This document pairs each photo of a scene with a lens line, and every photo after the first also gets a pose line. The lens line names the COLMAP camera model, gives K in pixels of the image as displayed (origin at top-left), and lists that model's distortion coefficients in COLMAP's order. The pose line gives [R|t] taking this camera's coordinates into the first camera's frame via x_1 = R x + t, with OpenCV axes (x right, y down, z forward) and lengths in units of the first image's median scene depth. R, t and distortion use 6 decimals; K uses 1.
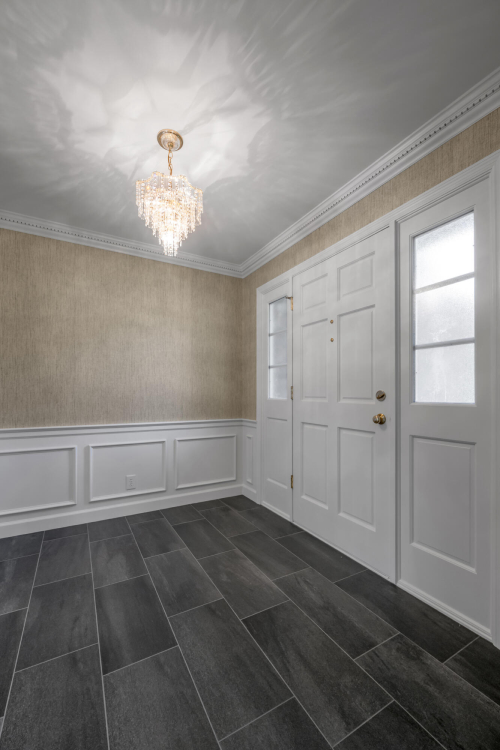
lens RADIAL K [[302.6, 0, 245.9], [0, 302.6, 390.8], [0, 0, 1]] dist [0.001868, 0.001259]
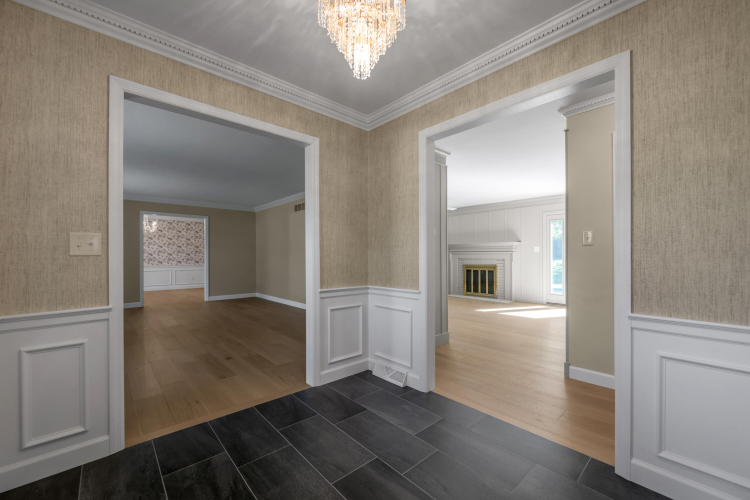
lens RADIAL K [[302.6, 0, 373.8], [0, 302.6, 255.8], [0, 0, 1]] dist [0.001868, 0.001259]
pose [[-0.976029, 0.000480, -0.217638, -0.114546], [0.001555, 0.999987, -0.004769, 0.003662], [0.217633, -0.004993, -0.976018, 1.815071]]
